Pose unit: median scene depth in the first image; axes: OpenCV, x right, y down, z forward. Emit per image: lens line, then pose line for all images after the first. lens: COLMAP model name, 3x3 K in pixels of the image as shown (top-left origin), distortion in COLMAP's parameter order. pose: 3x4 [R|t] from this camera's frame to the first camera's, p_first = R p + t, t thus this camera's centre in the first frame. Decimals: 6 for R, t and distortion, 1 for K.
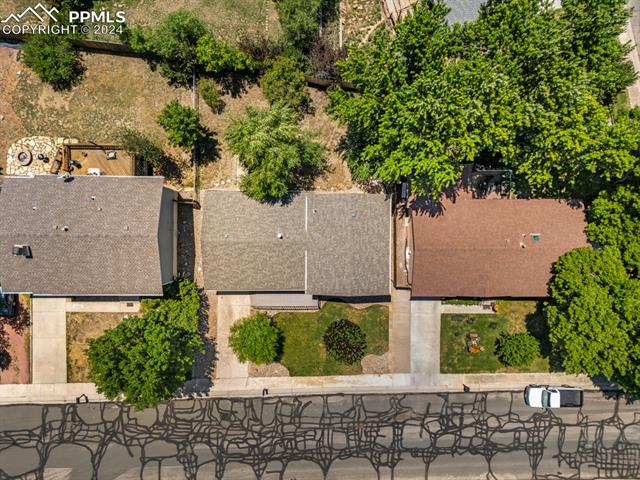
lens RADIAL K [[471.4, 0, 320.9], [0, 471.4, 239.8], [0, 0, 1]] dist [0.048272, -0.031718]
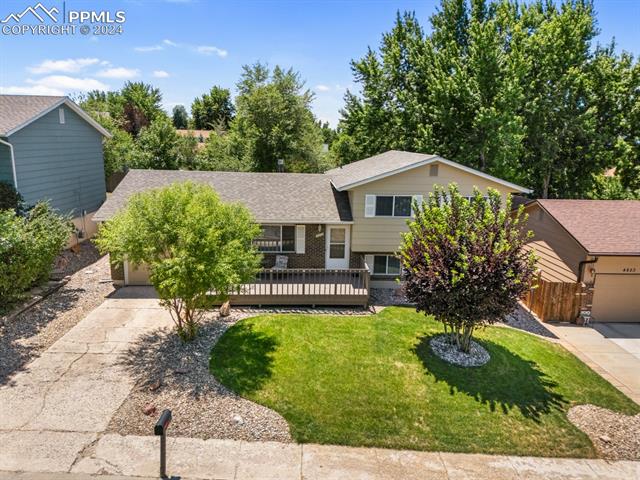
lens RADIAL K [[471.4, 0, 318.2], [0, 471.4, 240.7], [0, 0, 1]] dist [0.048272, -0.031718]
pose [[0.998804, -0.010765, 0.047701, -0.063072], [0.048901, 0.219495, -0.974387, 0.487580], [0.000019, 0.975554, 0.219758, 0.855932]]
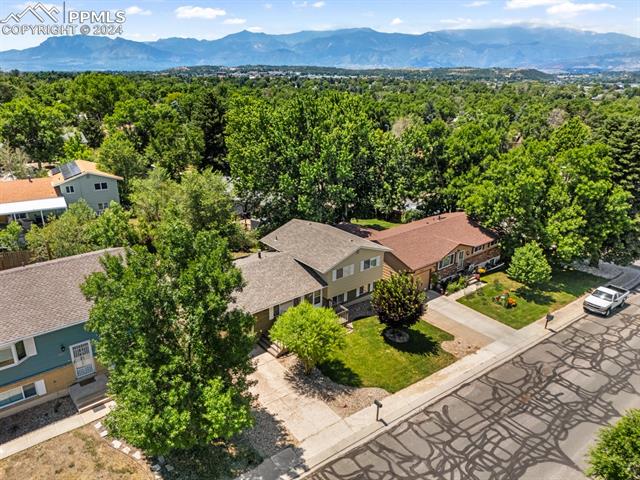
lens RADIAL K [[471.4, 0, 320.0], [0, 471.4, 239.7], [0, 0, 1]] dist [0.048272, -0.031718]
pose [[0.771694, -0.228603, 0.593489, -0.465912], [0.635994, 0.276687, -0.720386, 0.625489], [0.000471, 0.933373, 0.358908, 0.580588]]
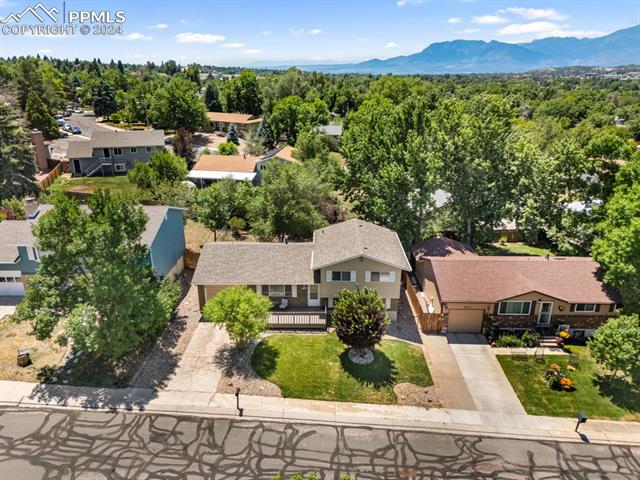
lens RADIAL K [[471.4, 0, 320.5], [0, 471.4, 236.7], [0, 0, 1]] dist [0.048272, -0.031718]
pose [[0.999843, -0.013419, -0.011559, -0.004325], [-0.006242, 0.343794, -0.939024, 0.801358], [0.016574, 0.938949, 0.343656, 0.586623]]
